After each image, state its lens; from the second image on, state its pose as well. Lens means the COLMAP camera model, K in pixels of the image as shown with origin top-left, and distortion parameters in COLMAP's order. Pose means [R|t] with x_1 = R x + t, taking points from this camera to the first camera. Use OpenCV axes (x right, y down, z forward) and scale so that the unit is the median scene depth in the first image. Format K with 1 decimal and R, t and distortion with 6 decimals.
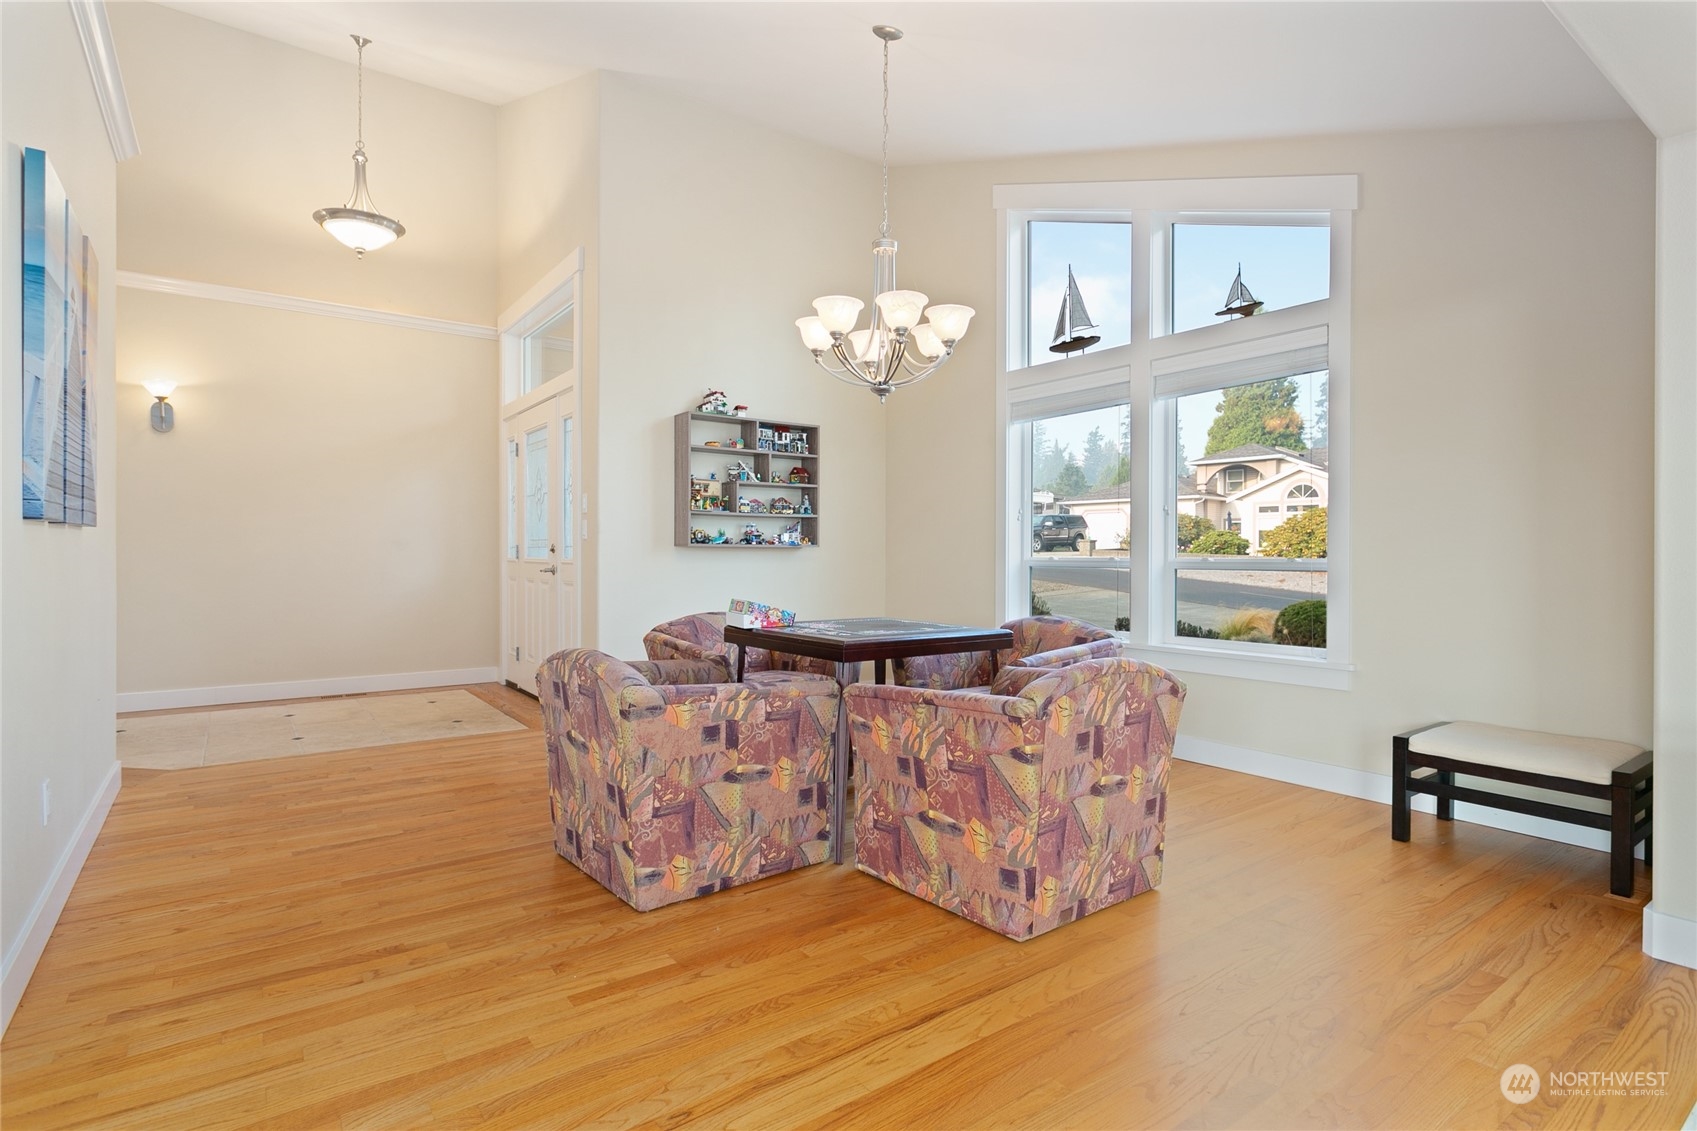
lens RADIAL K [[858.5, 0, 851.4], [0, 858.5, 556.9], [0, 0, 1]] dist [-0.020063, -0.000002]
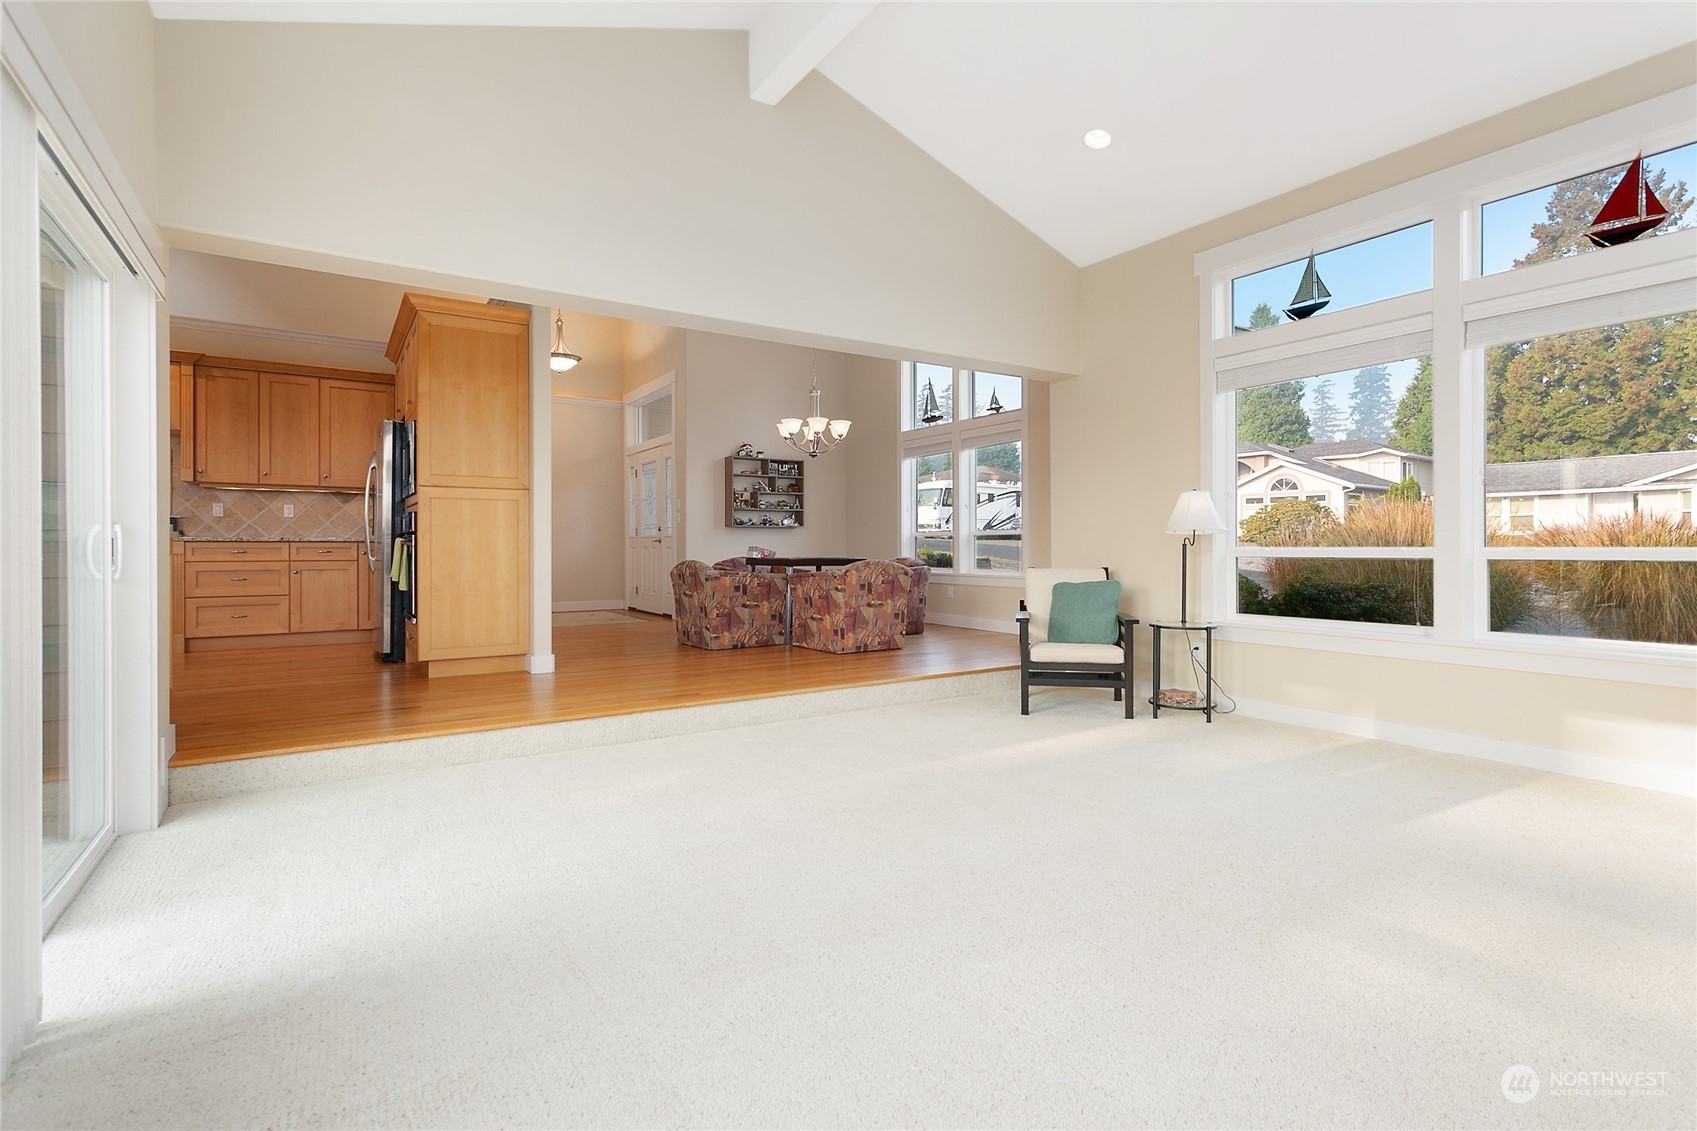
lens RADIAL K [[814.7, 0, 849.7], [0, 814.7, 536.9], [0, 0, 1]] dist [-0.001608, -0.000377]
pose [[0.998446, -0.005664, -0.055443, 0.190953], [0.004872, 0.999884, -0.014423, 0.042474], [0.055518, 0.014130, 0.998358, -0.886967]]
